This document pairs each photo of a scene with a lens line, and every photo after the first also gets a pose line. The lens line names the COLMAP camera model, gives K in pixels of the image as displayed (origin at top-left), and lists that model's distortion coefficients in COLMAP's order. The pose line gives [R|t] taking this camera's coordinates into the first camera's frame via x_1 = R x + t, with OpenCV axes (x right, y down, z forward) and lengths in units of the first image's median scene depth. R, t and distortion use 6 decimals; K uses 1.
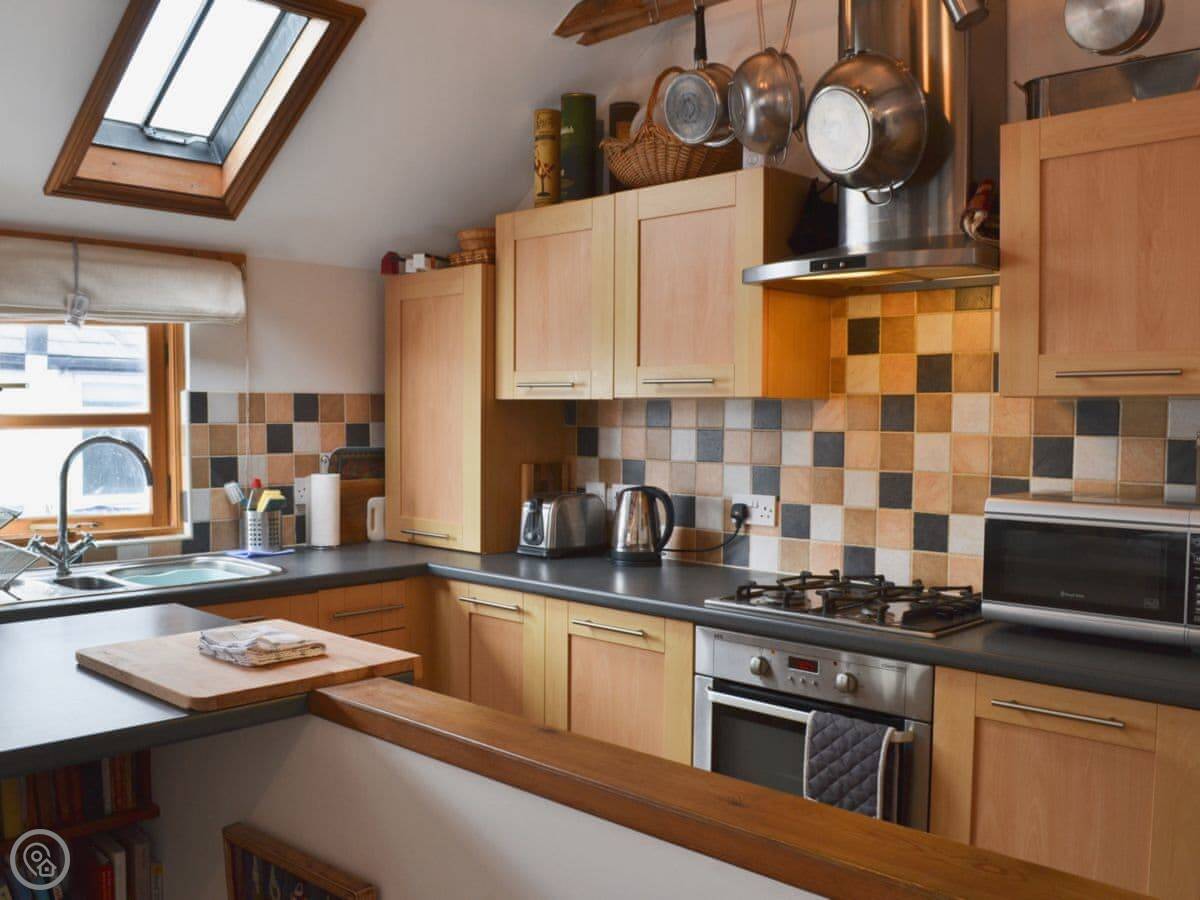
lens RADIAL K [[1114.8, 0, 600.0], [0, 1114.8, 450.0], [0, 0, 1]] dist [-0.034578, 0.009042]
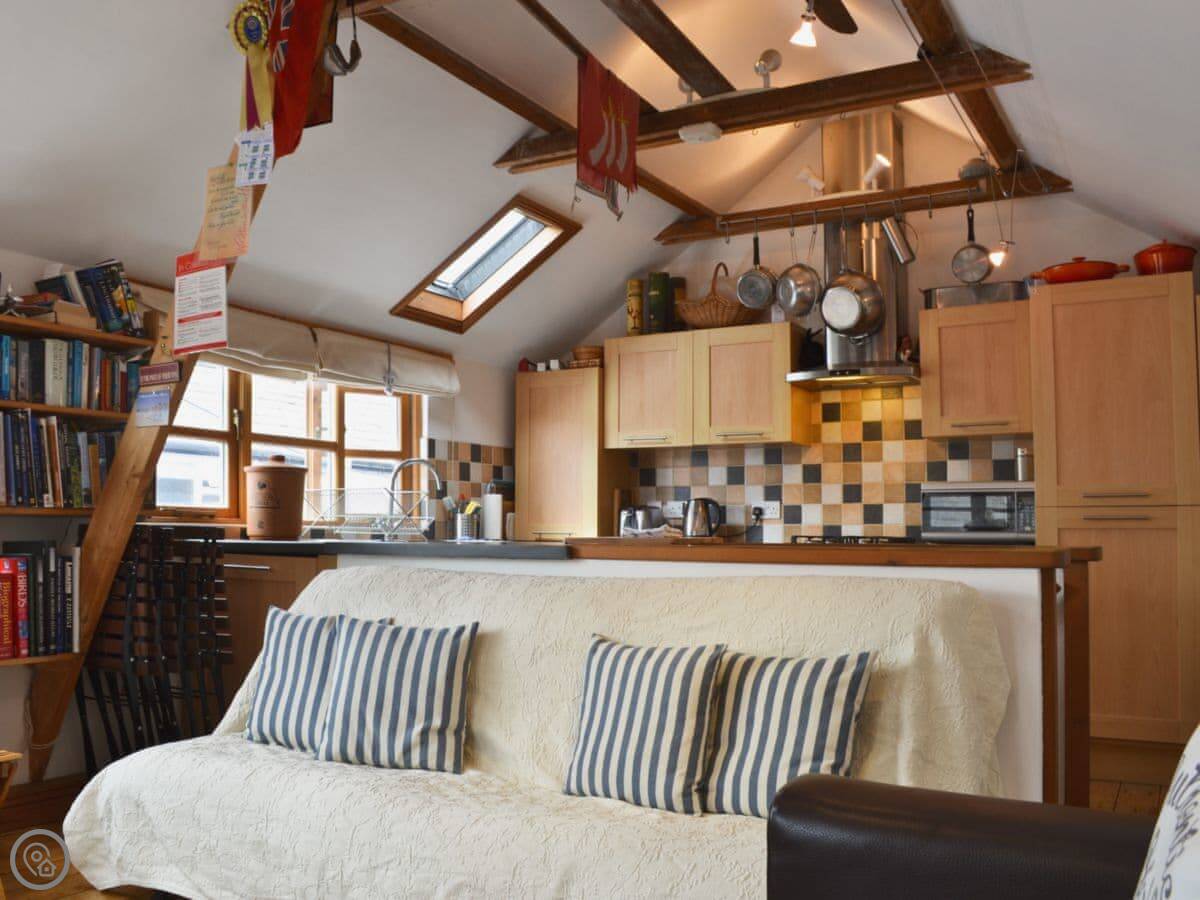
lens RADIAL K [[1114.8, 0, 600.0], [0, 1114.8, 450.0], [0, 0, 1]] dist [-0.034578, 0.009042]
pose [[0.965868, 0.020261, 0.258241, -0.582986], [0.008008, 0.994124, -0.107948, 0.149777], [-0.258910, 0.106331, 0.960031, -0.649143]]
